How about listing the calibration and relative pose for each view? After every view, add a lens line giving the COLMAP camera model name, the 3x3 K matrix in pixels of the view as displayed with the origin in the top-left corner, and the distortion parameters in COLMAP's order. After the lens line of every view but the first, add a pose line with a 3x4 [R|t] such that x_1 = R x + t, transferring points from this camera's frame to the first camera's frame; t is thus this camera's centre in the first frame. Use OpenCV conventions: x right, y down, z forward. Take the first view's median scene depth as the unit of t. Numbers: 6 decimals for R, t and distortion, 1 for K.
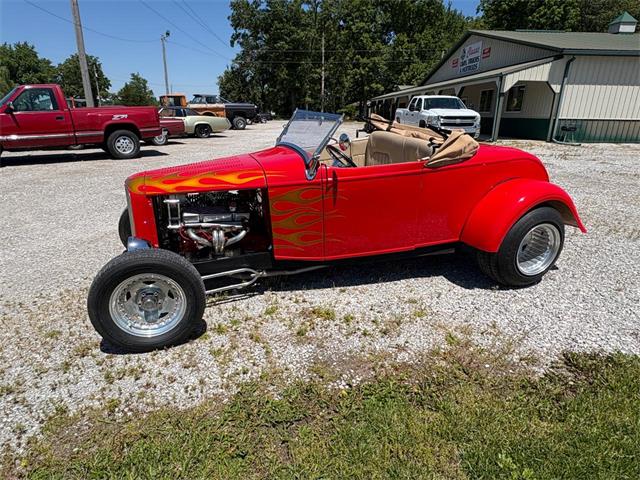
lens RADIAL K [[378.3, 0, 316.6], [0, 378.3, 241.1], [0, 0, 1]] dist [-0.001845, 0.001314]
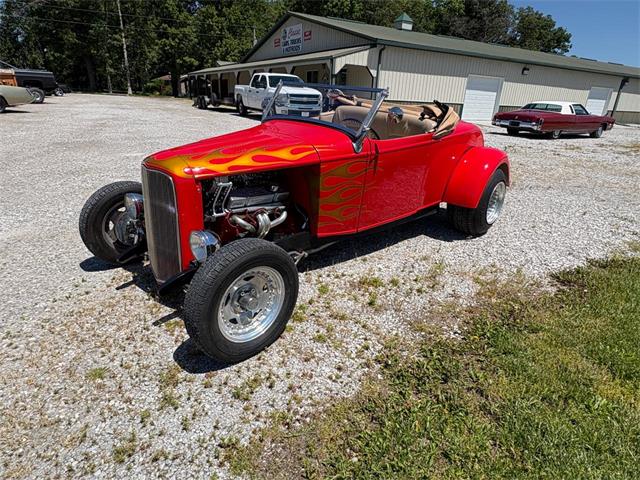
lens RADIAL K [[378.3, 0, 316.5], [0, 378.3, 238.0], [0, 0, 1]] dist [-0.001845, 0.001314]
pose [[0.890287, -0.133788, 0.435304, -0.145719], [0.113660, 0.990901, 0.072090, -0.005671], [-0.440988, -0.014705, 0.897392, 0.035096]]
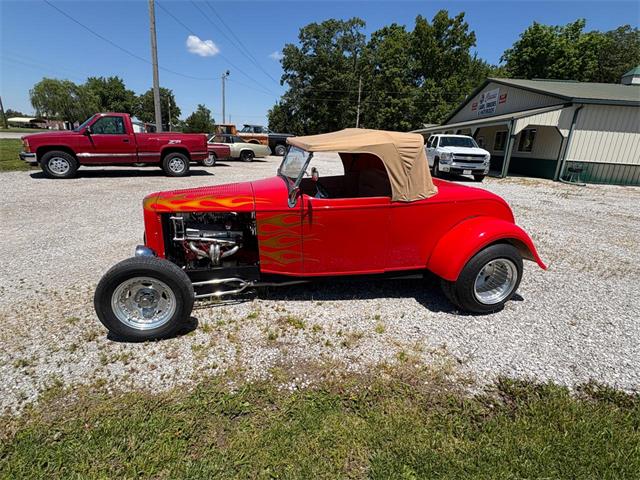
lens RADIAL K [[333.8, 0, 319.4], [0, 333.8, 242.3], [0, 0, 1]] dist [-0.000296, -0.000327]
pose [[0.994446, 0.068123, -0.080228, 0.040101], [-0.071140, 0.996839, -0.035373, -0.005808], [0.077564, 0.040884, 0.996149, -0.005719]]
